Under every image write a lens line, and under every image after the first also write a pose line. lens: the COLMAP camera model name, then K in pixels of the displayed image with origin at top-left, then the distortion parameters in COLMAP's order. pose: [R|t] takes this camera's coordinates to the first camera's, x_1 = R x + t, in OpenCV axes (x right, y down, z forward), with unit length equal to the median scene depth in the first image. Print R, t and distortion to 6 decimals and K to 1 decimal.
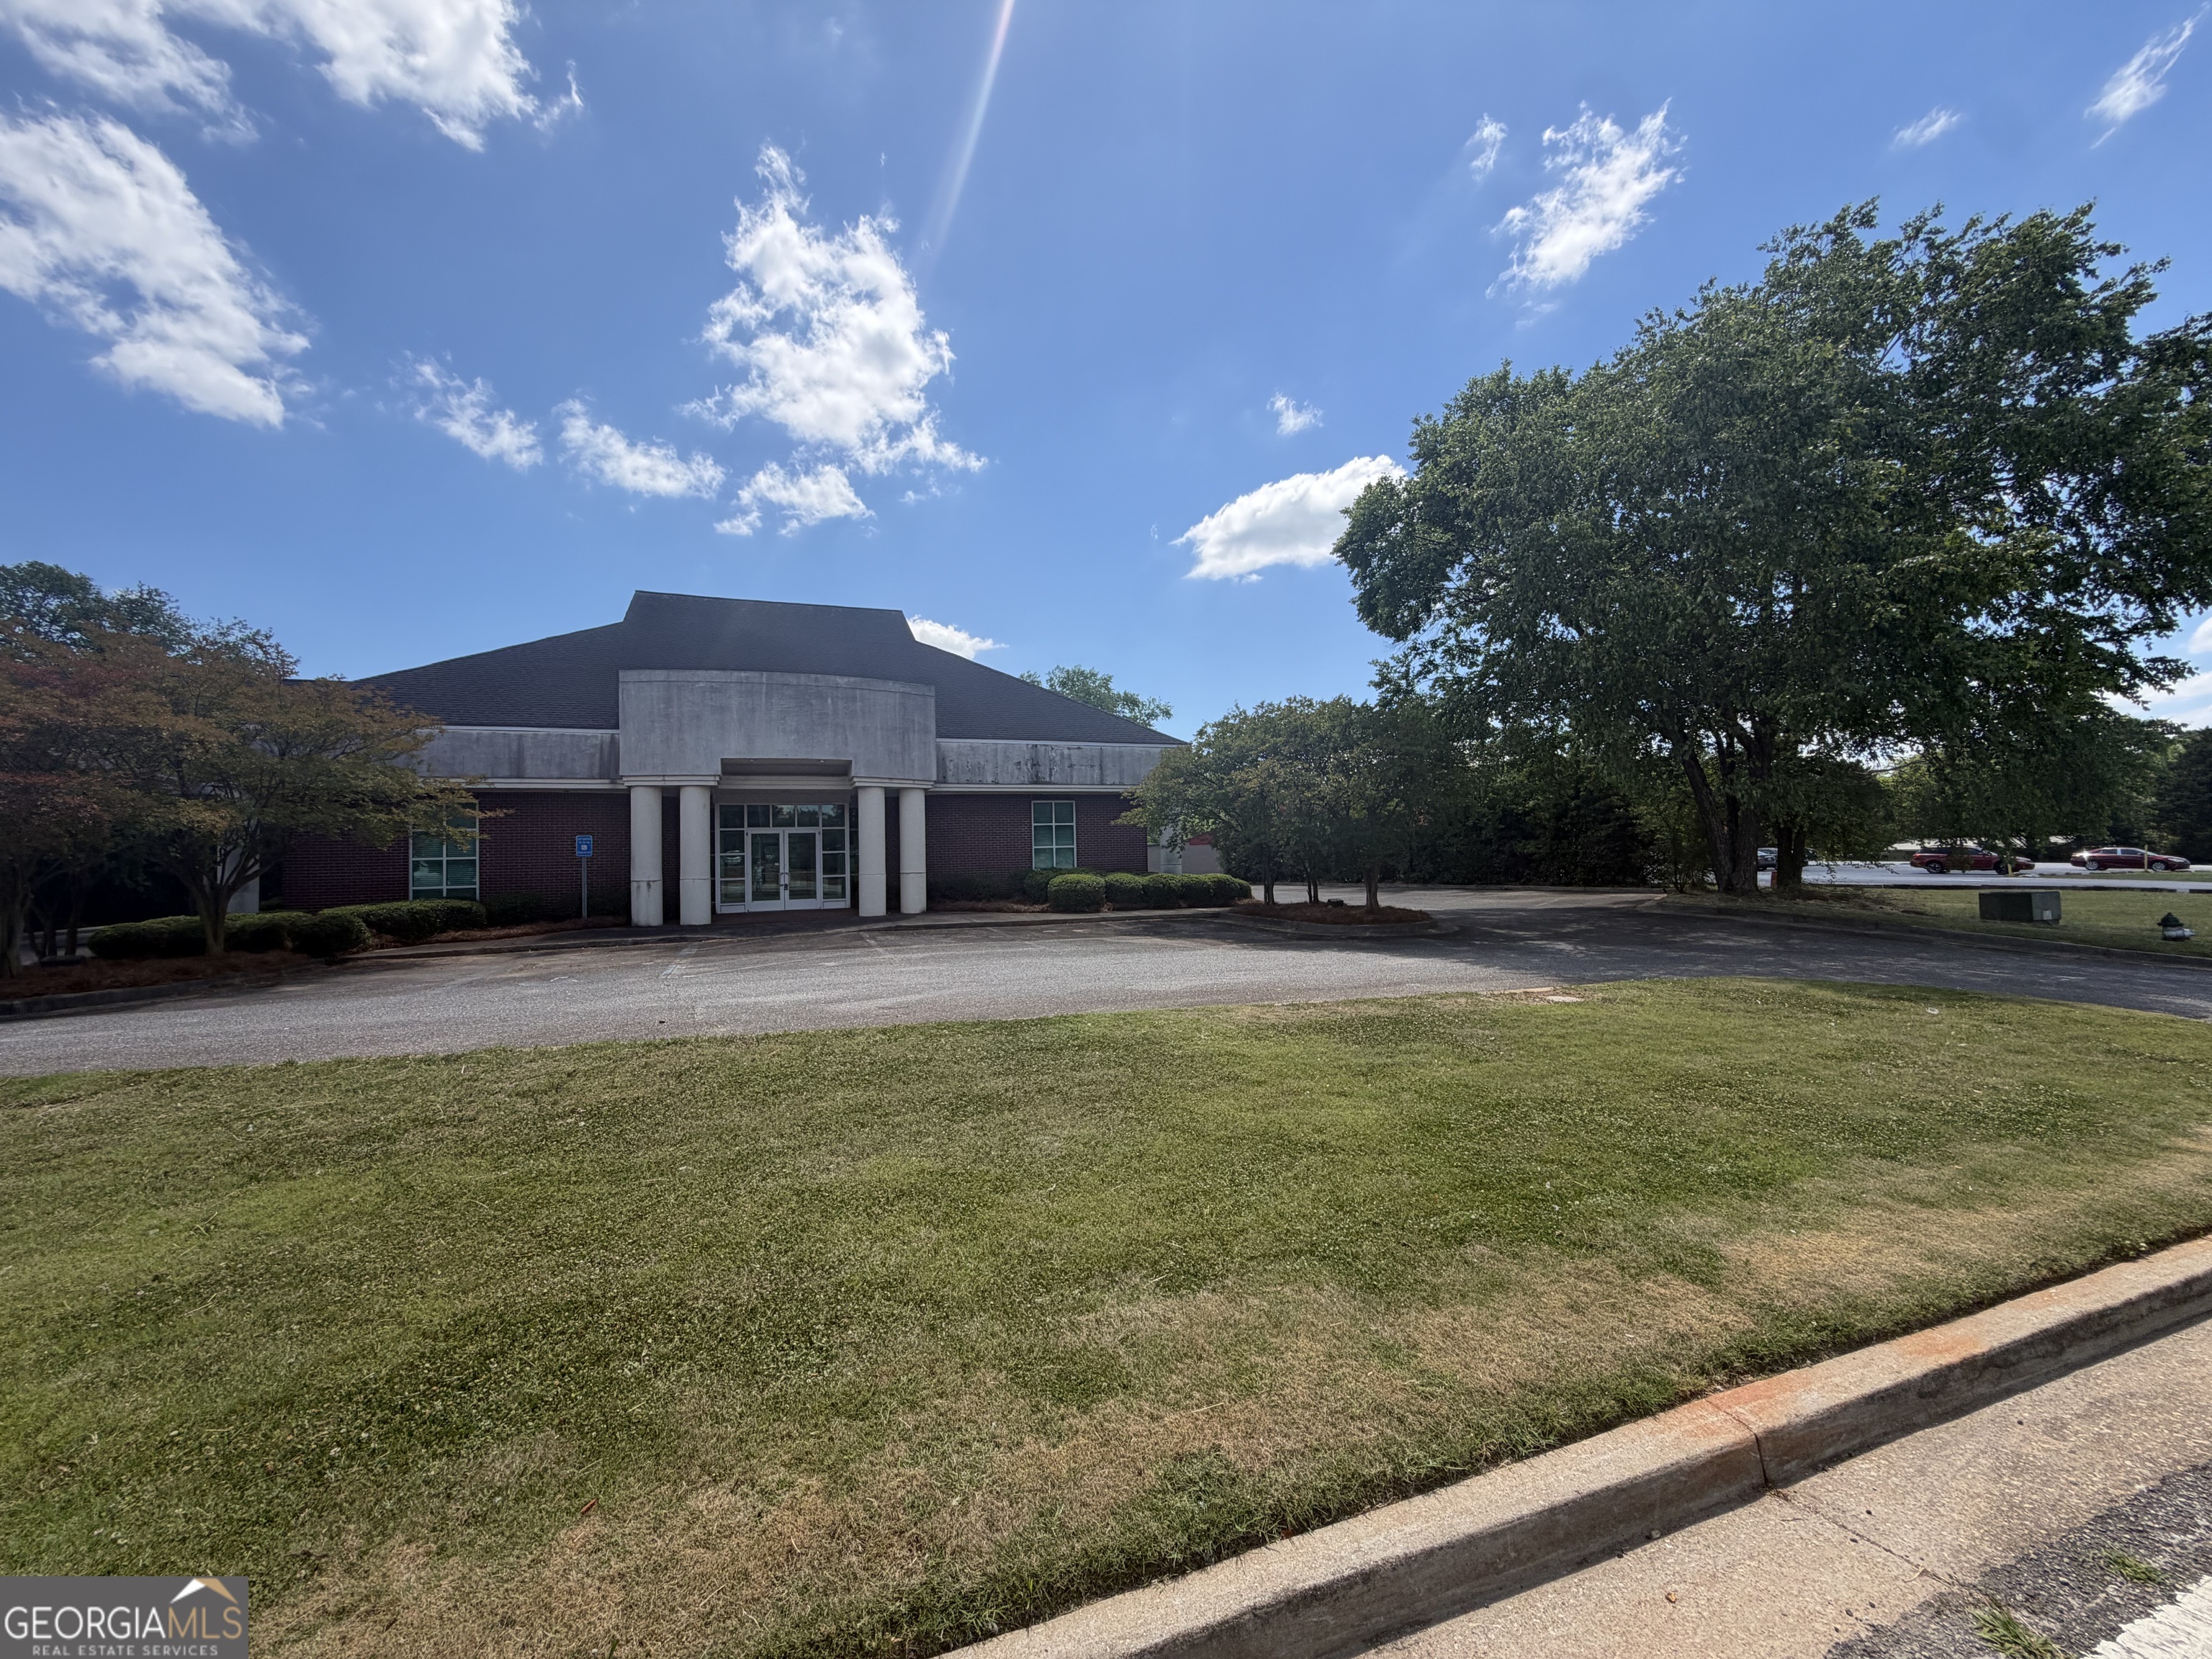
lens RADIAL K [[891.5, 0, 1111.4], [0, 891.5, 820.8], [0, 0, 1]] dist [-0.007461, -0.000650]
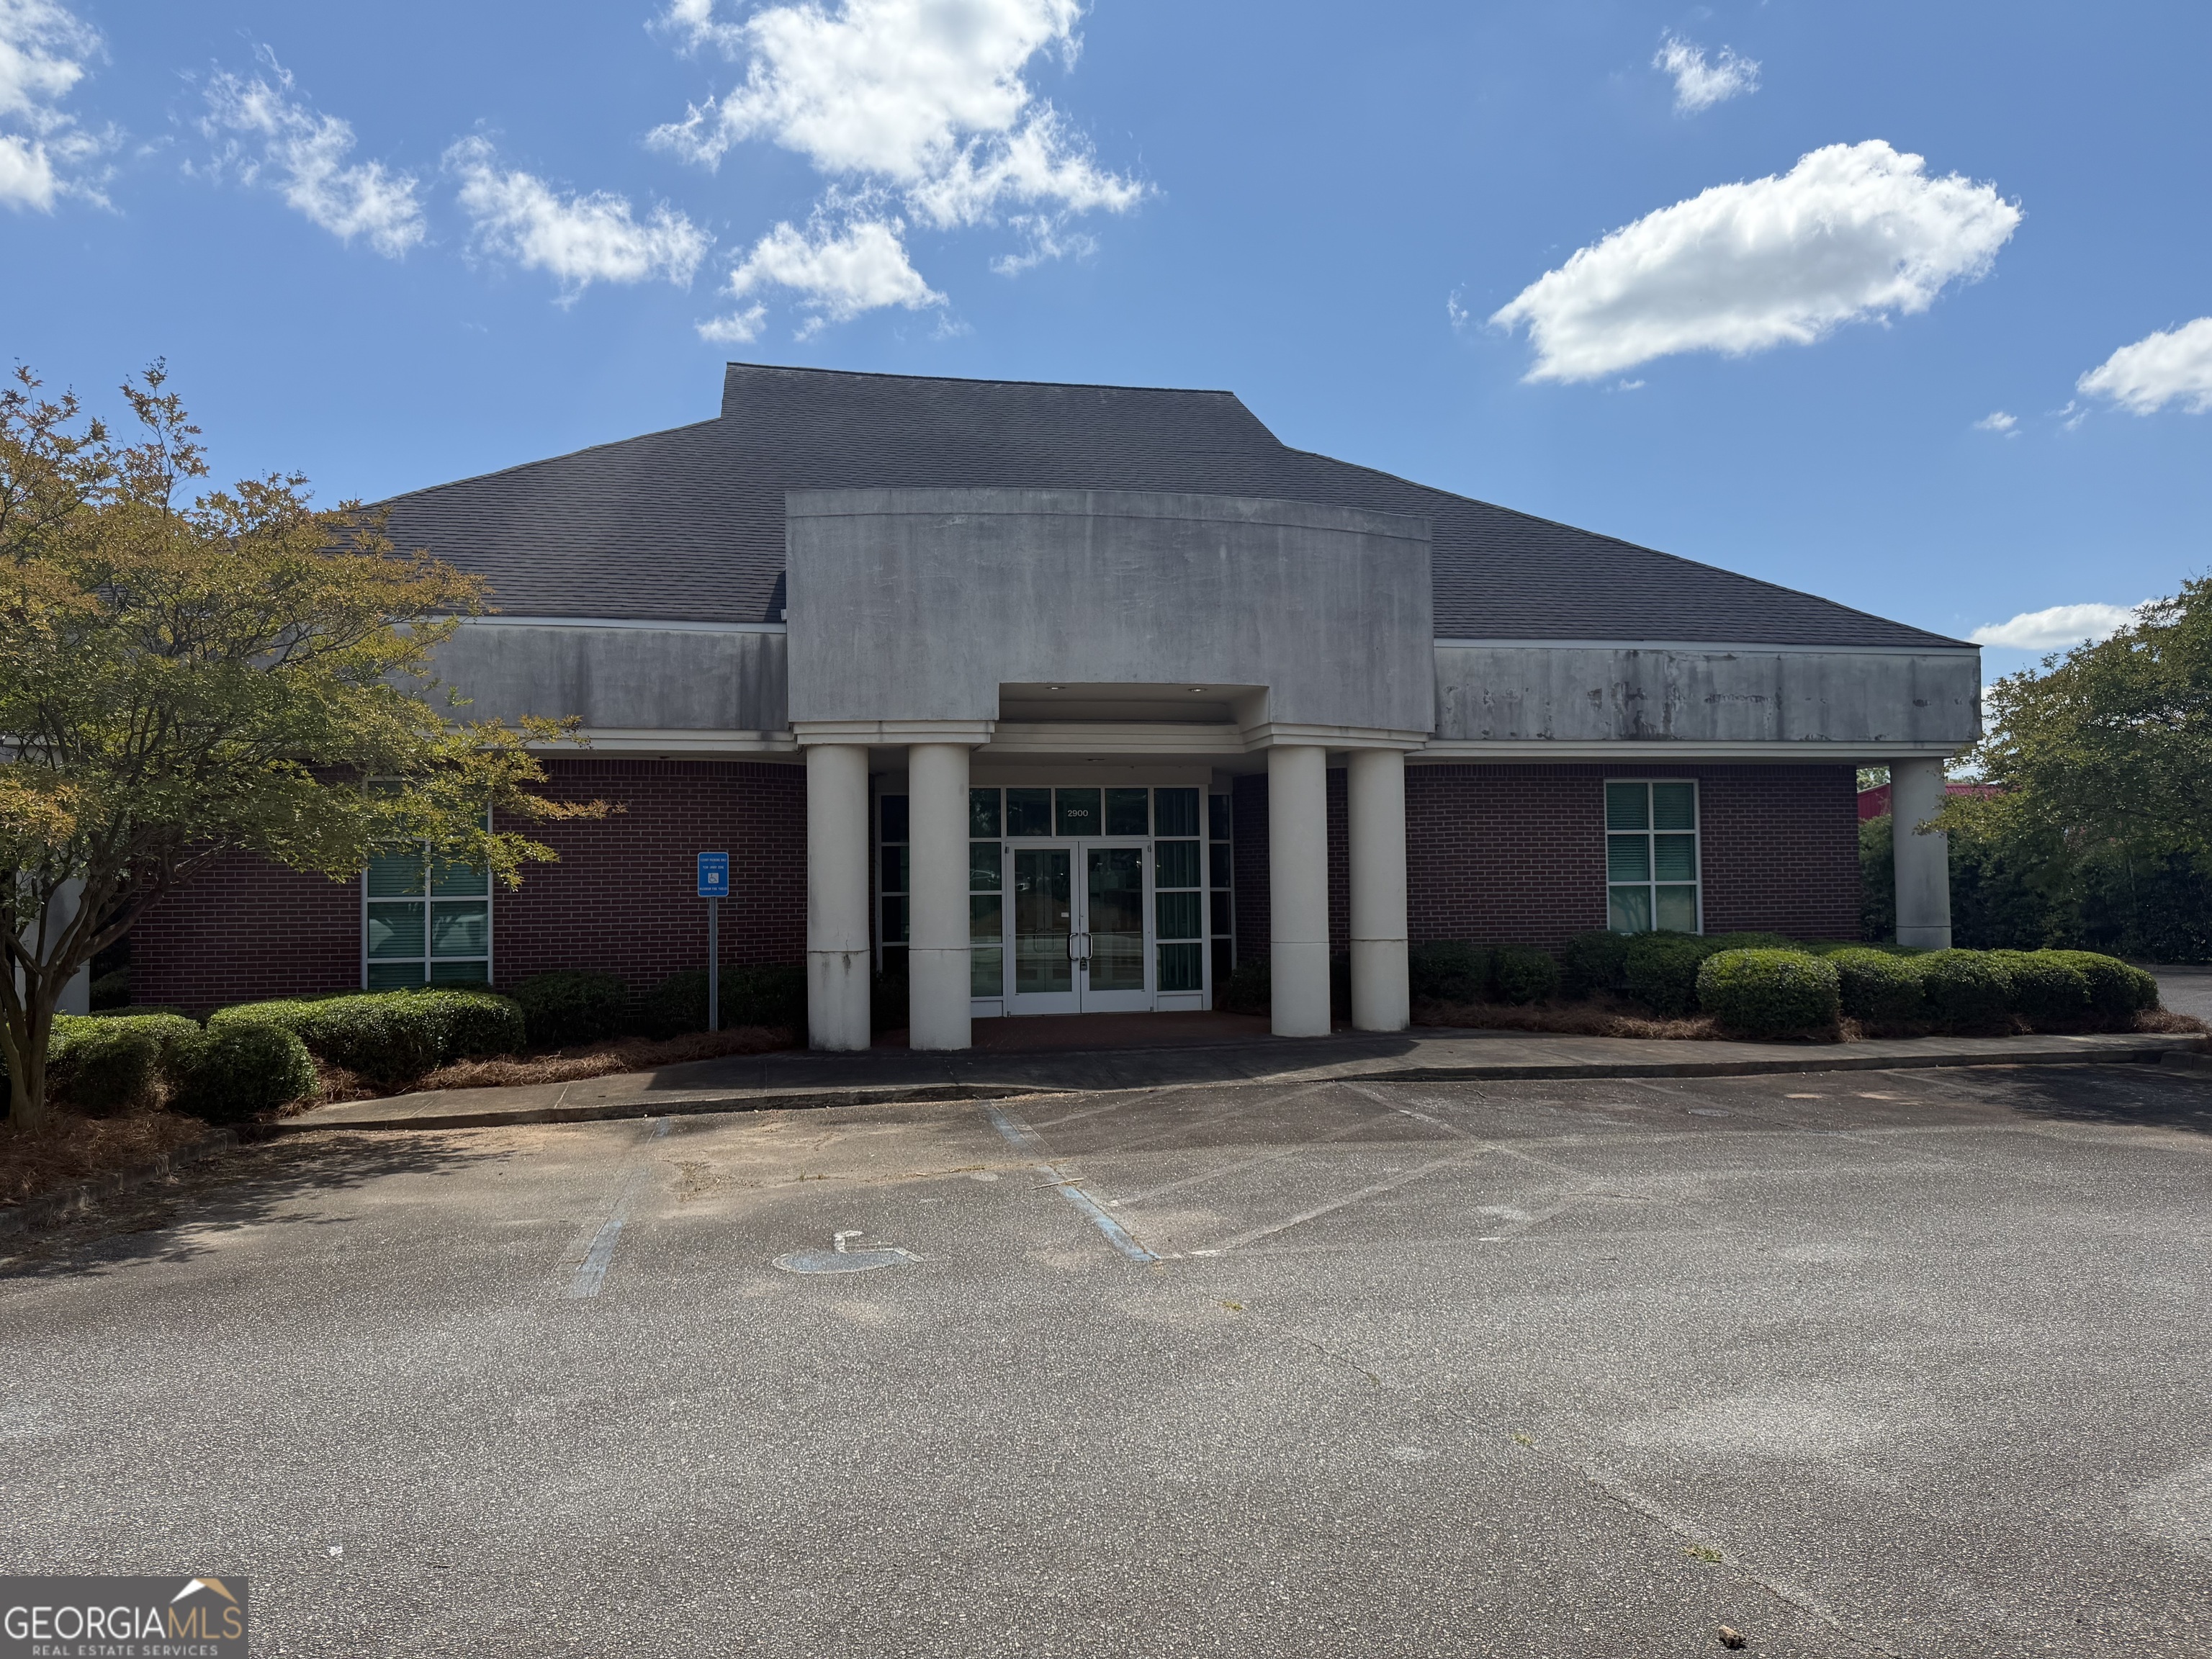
lens RADIAL K [[1550.6, 0, 1103.9], [0, 1550.6, 831.4], [0, 0, 1]] dist [-0.017211, 0.014114]
pose [[0.987993, 0.003648, -0.154454, -0.219044], [-0.002585, 0.999972, 0.007078, -0.000805], [0.154475, -0.006593, 0.987975, 0.193170]]
